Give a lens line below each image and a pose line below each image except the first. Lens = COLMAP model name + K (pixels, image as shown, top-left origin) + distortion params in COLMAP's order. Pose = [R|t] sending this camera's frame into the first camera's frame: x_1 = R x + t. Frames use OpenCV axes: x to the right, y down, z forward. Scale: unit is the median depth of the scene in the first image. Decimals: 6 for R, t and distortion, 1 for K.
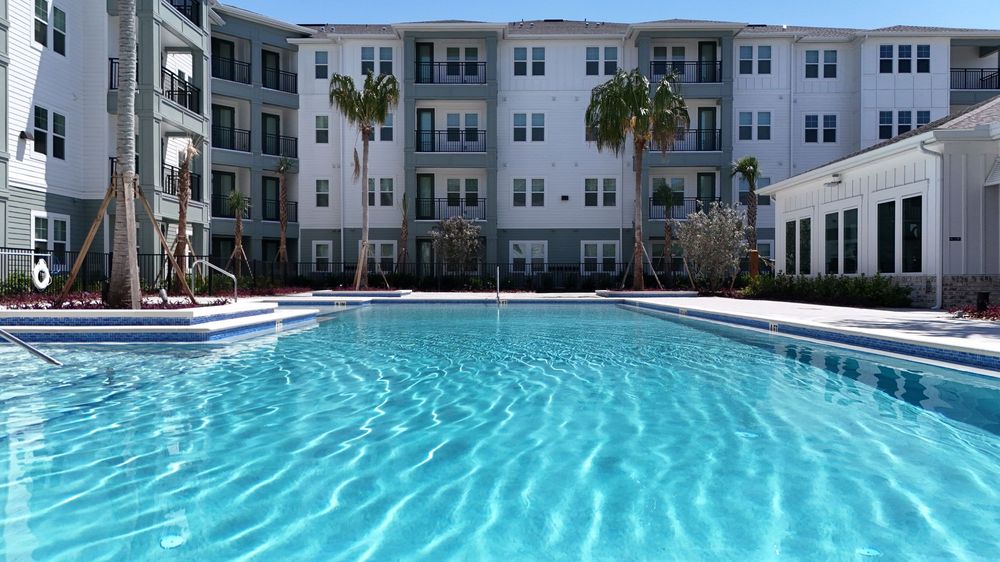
lens RADIAL K [[734.1, 0, 503.5], [0, 734.1, 283.4], [0, 0, 1]] dist [0.067728, -0.068827]
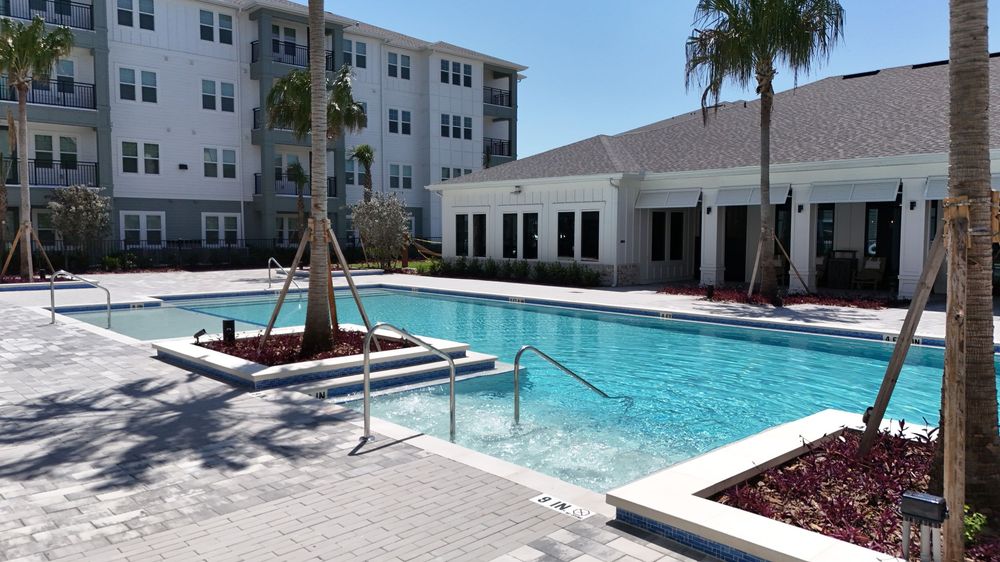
lens RADIAL K [[734.1, 0, 496.4], [0, 734.1, 276.7], [0, 0, 1]] dist [0.067728, -0.068827]
pose [[0.741736, -0.038128, 0.669607, -0.261270], [-0.002514, 0.998218, 0.059625, -0.033007], [-0.670687, -0.045910, 0.740318, 0.015456]]
